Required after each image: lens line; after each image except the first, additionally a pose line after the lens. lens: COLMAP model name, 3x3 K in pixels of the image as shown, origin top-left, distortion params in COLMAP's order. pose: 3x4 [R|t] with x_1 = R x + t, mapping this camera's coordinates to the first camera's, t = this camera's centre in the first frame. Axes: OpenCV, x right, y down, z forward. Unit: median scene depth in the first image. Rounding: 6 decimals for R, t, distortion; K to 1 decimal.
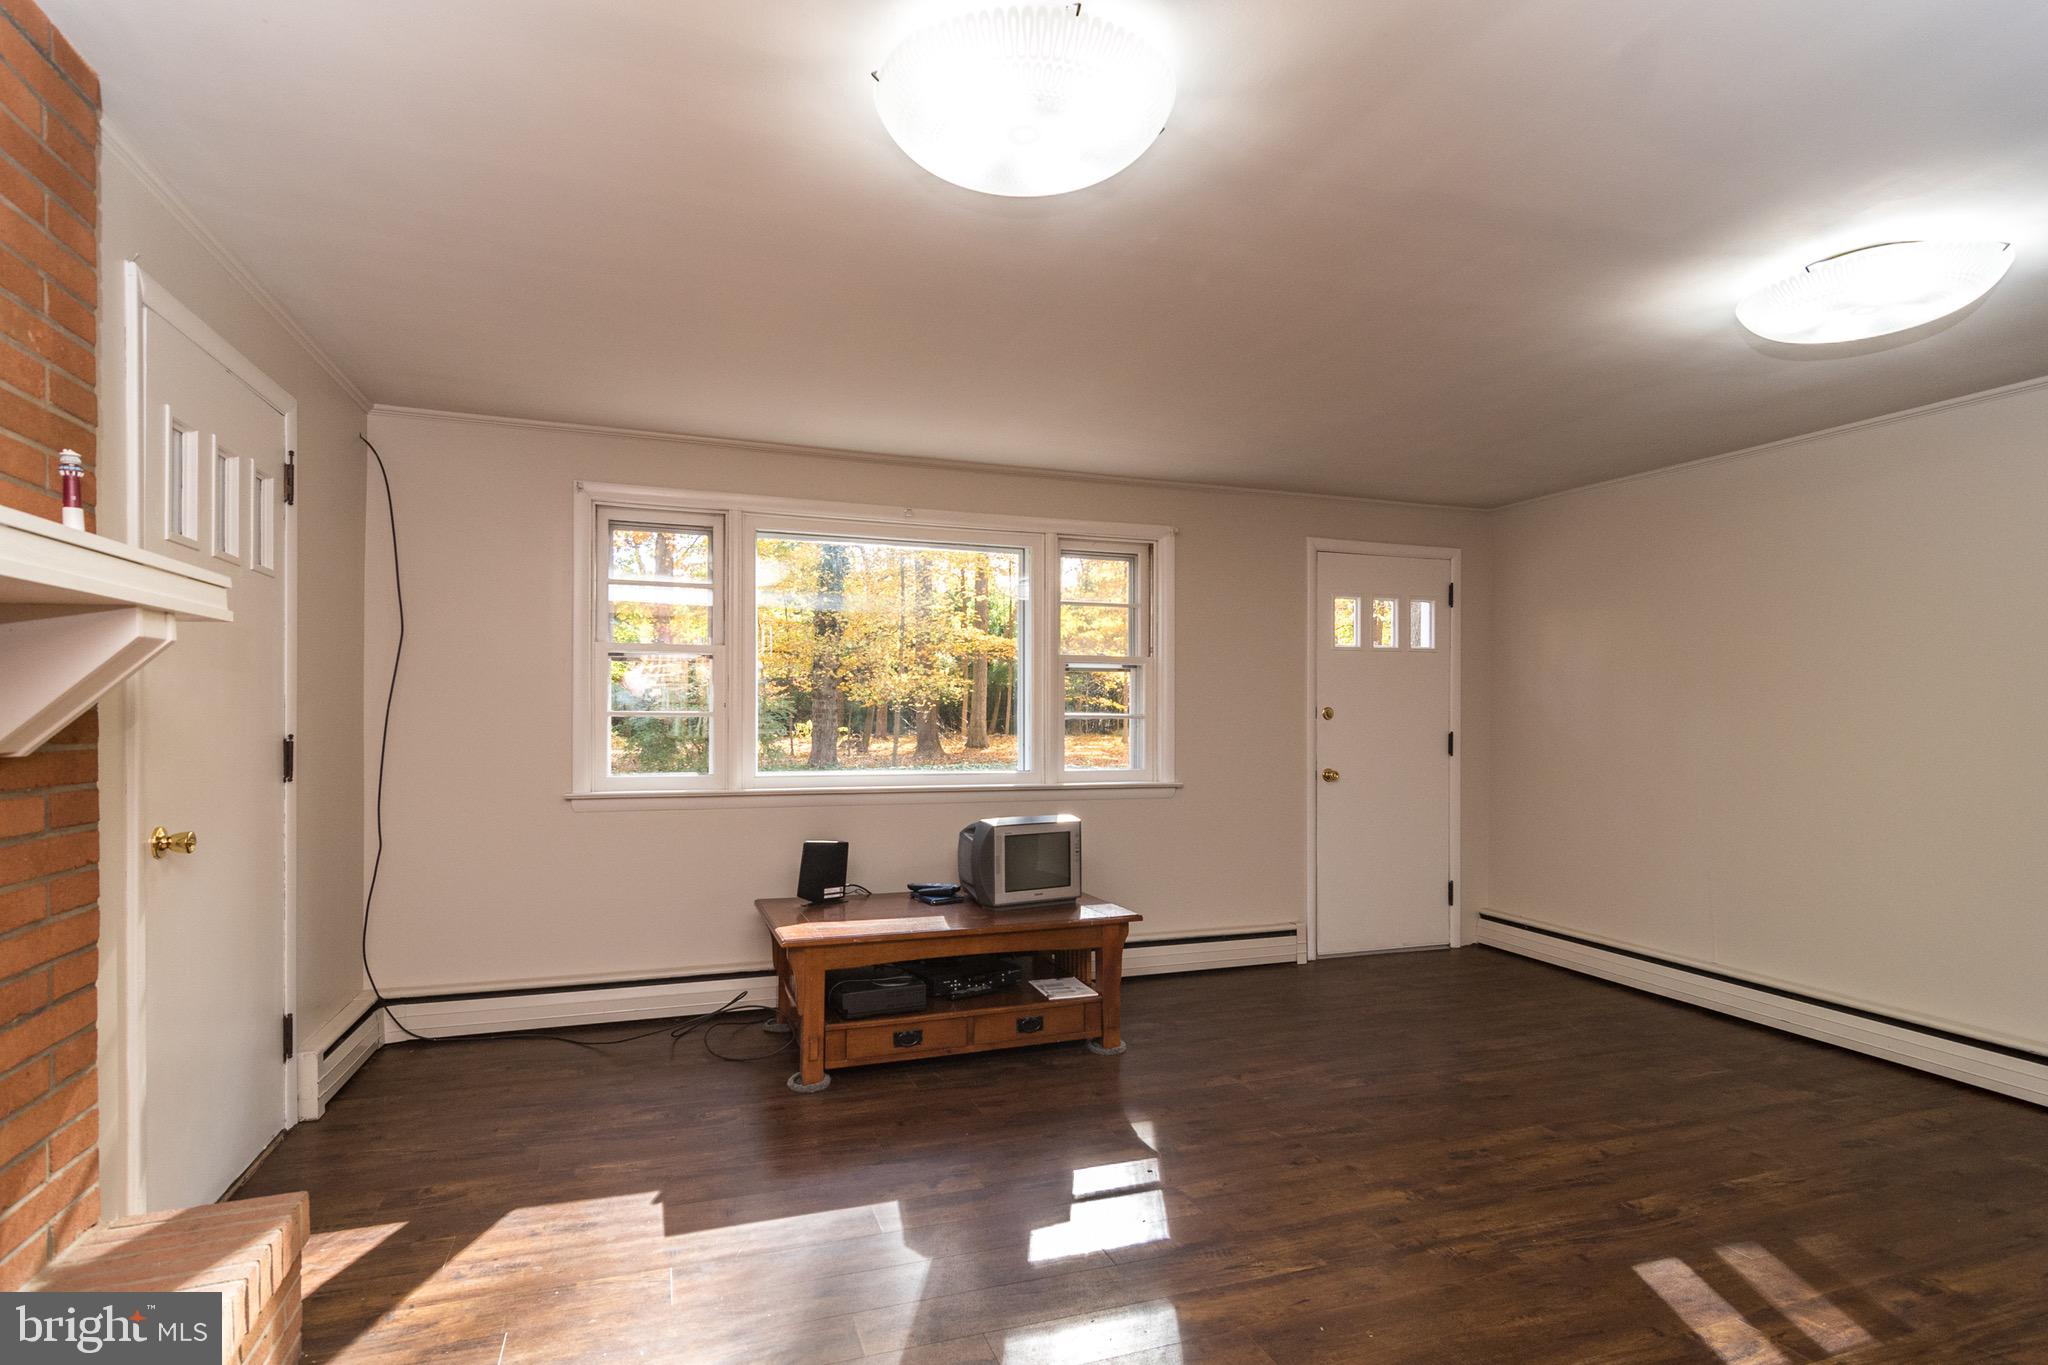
lens RADIAL K [[1000.3, 0, 1019.9], [0, 1000.3, 720.6], [0, 0, 1]] dist [-0.000755, 0.000556]
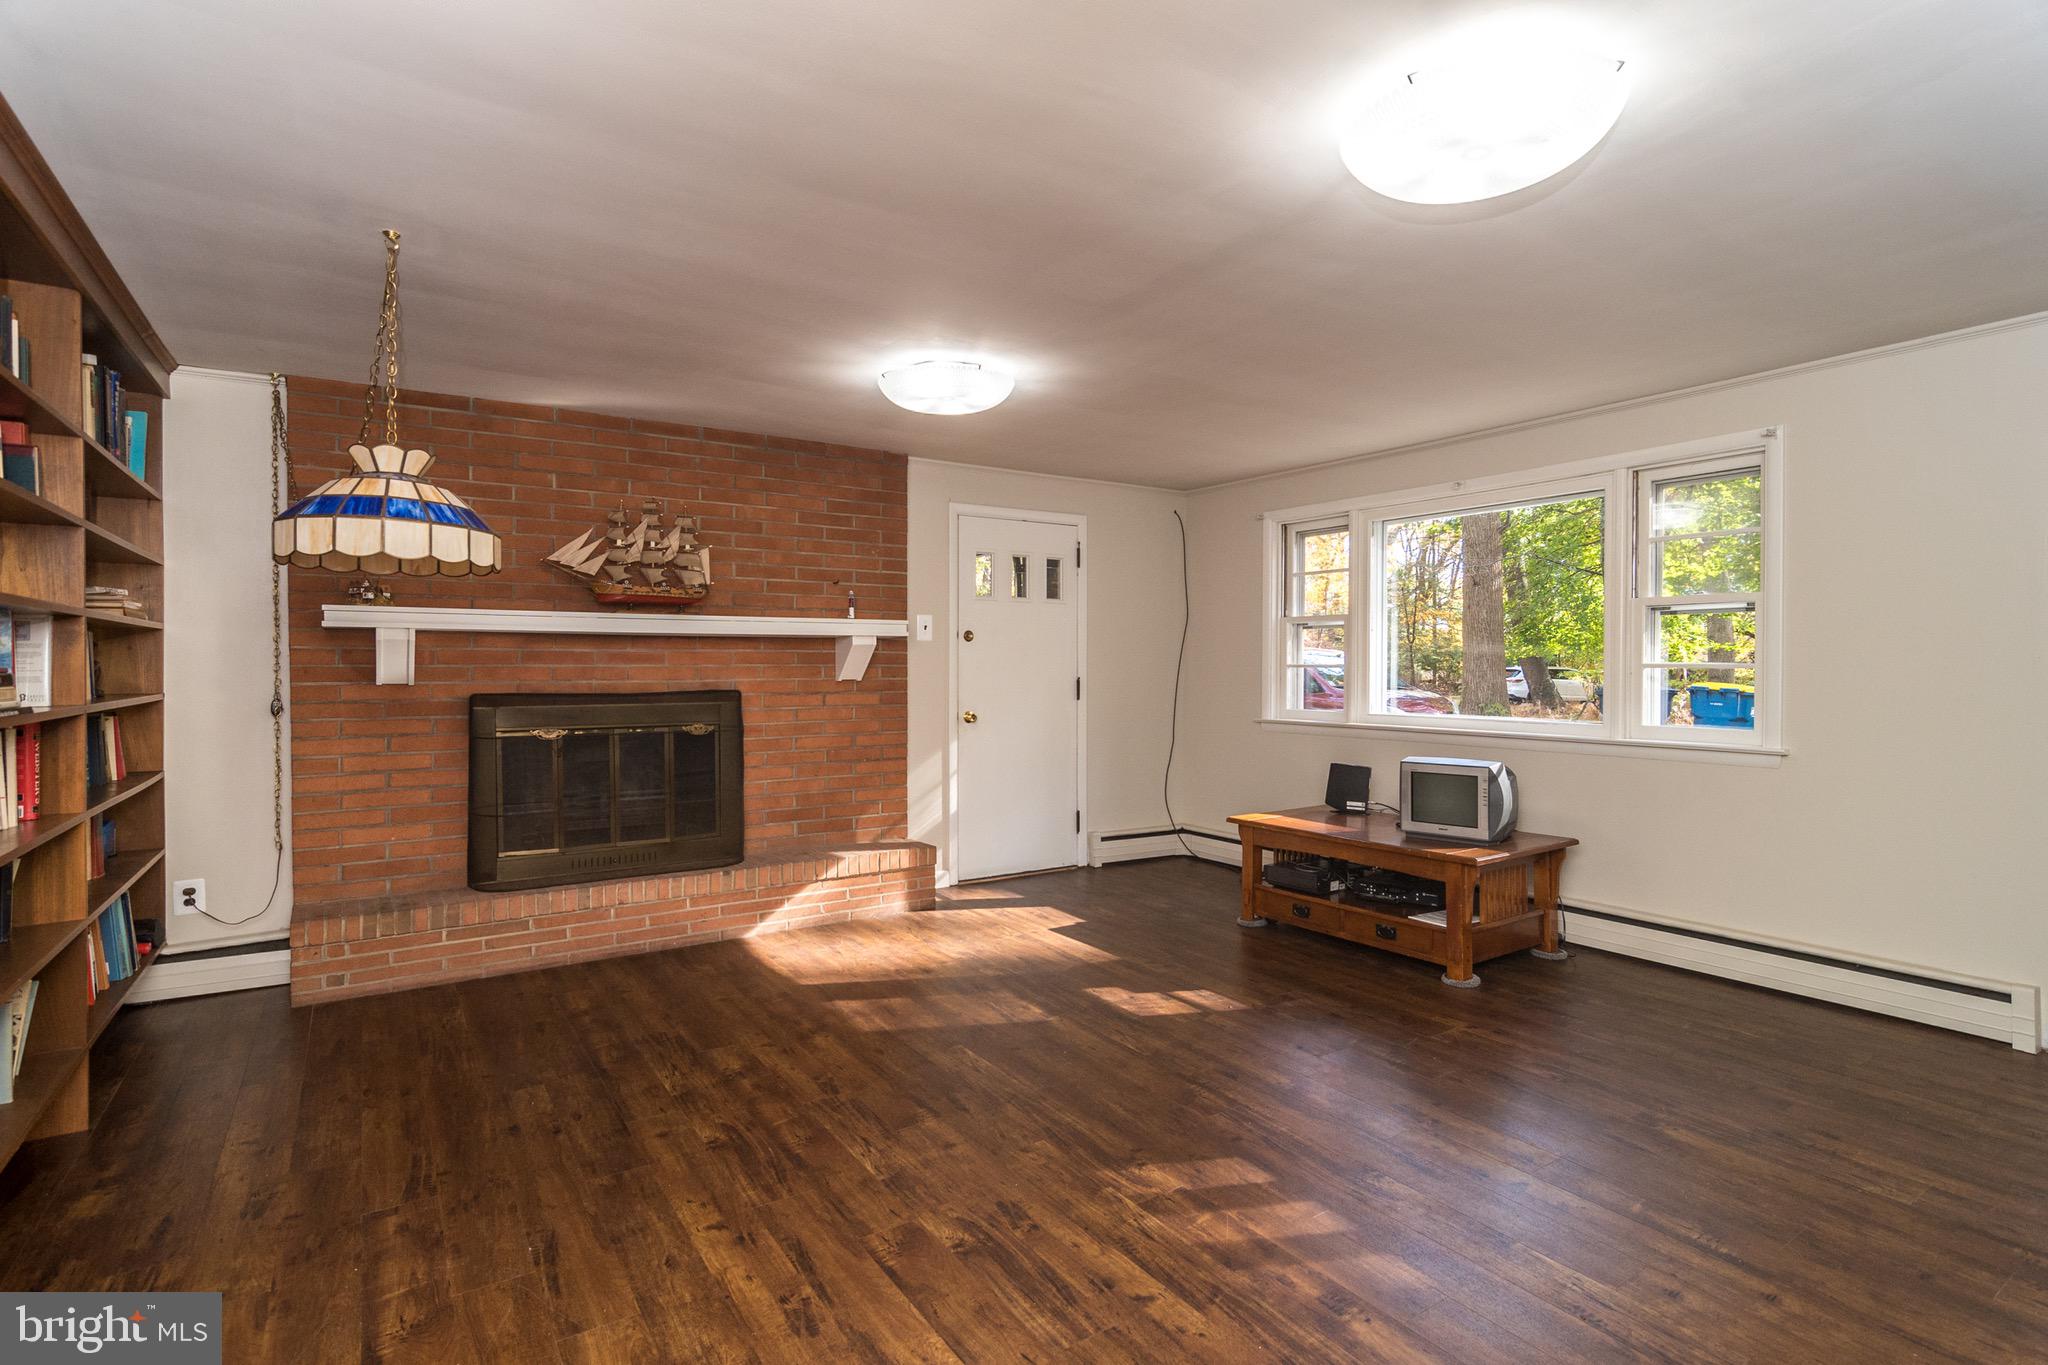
lens RADIAL K [[999.4, 0, 1010.6], [0, 999.4, 687.6], [0, 0, 1]] dist [-0.000188, -0.000357]
pose [[0.223932, 0.014701, -0.974494, 1.430917], [0.006813, 0.999838, 0.016649, -0.005340], [0.974581, -0.010368, 0.223795, 0.433172]]
